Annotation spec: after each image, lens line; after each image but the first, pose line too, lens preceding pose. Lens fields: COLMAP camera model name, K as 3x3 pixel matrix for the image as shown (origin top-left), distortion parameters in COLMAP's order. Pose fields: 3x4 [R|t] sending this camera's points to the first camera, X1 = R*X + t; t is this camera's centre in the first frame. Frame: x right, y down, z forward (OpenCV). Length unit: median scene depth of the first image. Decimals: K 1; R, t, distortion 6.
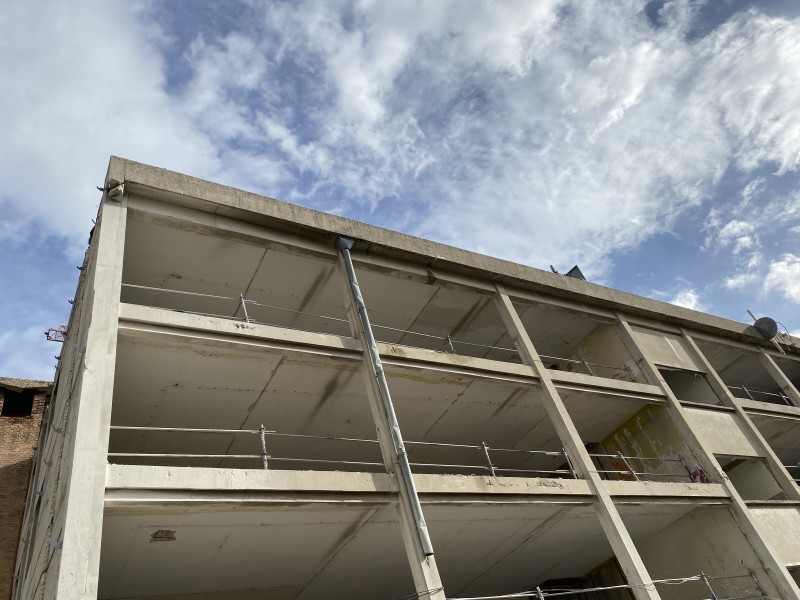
lens RADIAL K [[602.4, 0, 400.0], [0, 602.4, 300.0], [0, 0, 1]] dist [0.046069, -0.000681]
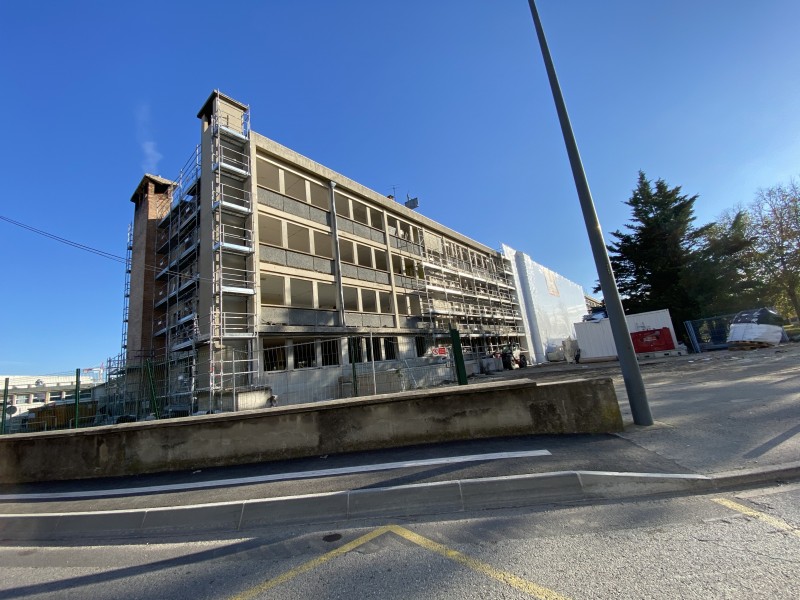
lens RADIAL K [[325.9, 0, 400.0], [0, 325.9, 300.0], [0, 0, 1]] dist [0.015742, -0.000102]
pose [[0.925635, 0.195265, 0.324148, -0.171601], [-0.316184, 0.869712, 0.378984, -0.269820], [-0.207913, -0.453291, 0.866775, -0.466700]]
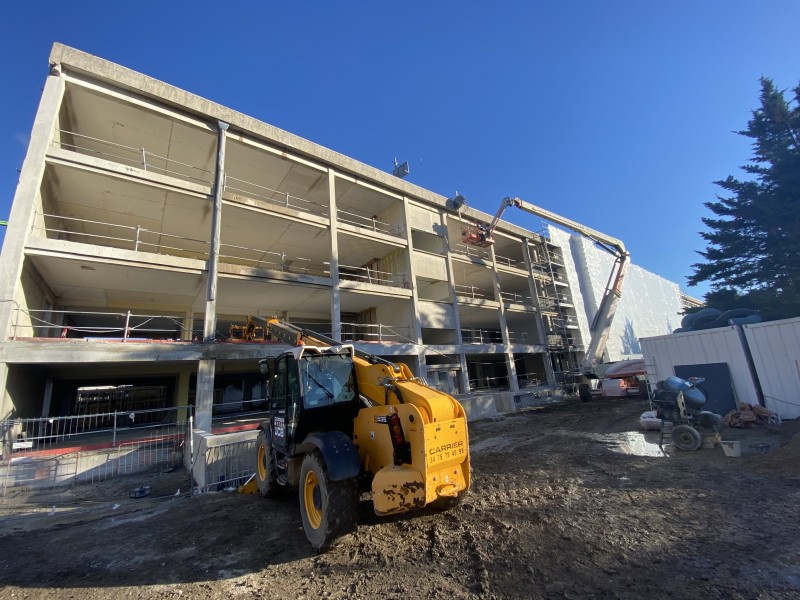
lens RADIAL K [[323.0, 0, 400.0], [0, 323.0, 300.0], [0, 0, 1]] dist [0.014402, -0.017787]
pose [[0.975342, 0.189623, 0.112916, 0.373917], [-0.219849, 0.879590, 0.421886, -0.150152], [-0.019320, -0.436308, 0.899590, -0.053992]]
